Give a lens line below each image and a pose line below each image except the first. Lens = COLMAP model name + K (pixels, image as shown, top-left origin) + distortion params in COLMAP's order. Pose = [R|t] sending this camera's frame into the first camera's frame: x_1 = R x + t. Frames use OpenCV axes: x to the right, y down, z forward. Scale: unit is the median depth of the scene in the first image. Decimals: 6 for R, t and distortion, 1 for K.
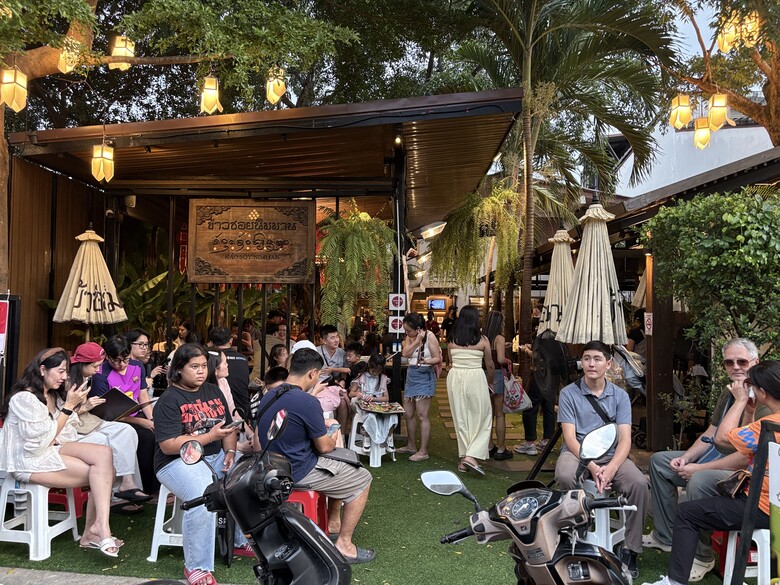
lens RADIAL K [[585.3, 0, 389.8], [0, 585.3, 293.0], [0, 0, 1]] dist [0.001743, 0.000134]
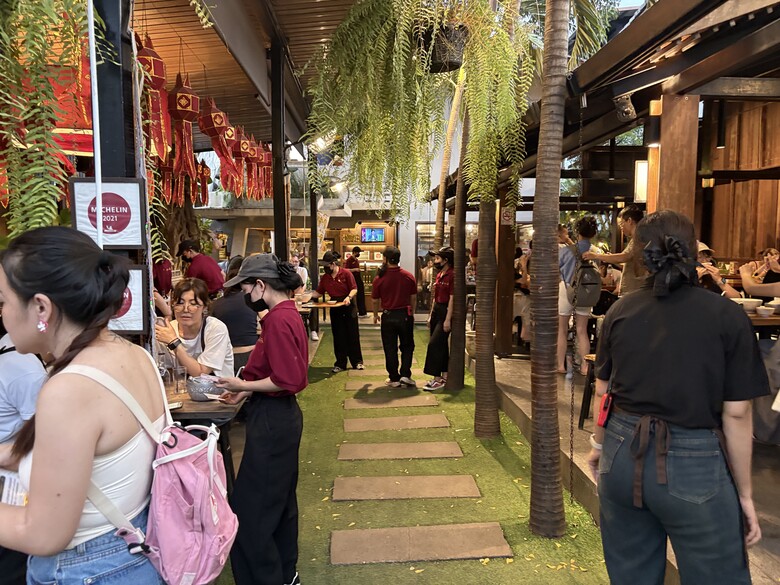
lens RADIAL K [[585.3, 0, 387.0], [0, 585.3, 292.8], [0, 0, 1]] dist [0.001743, 0.000134]
pose [[0.997362, -0.016680, 0.070648, 0.054004], [0.008589, 0.993522, 0.113317, 0.010074], [-0.072081, -0.112411, 0.991044, 0.320272]]
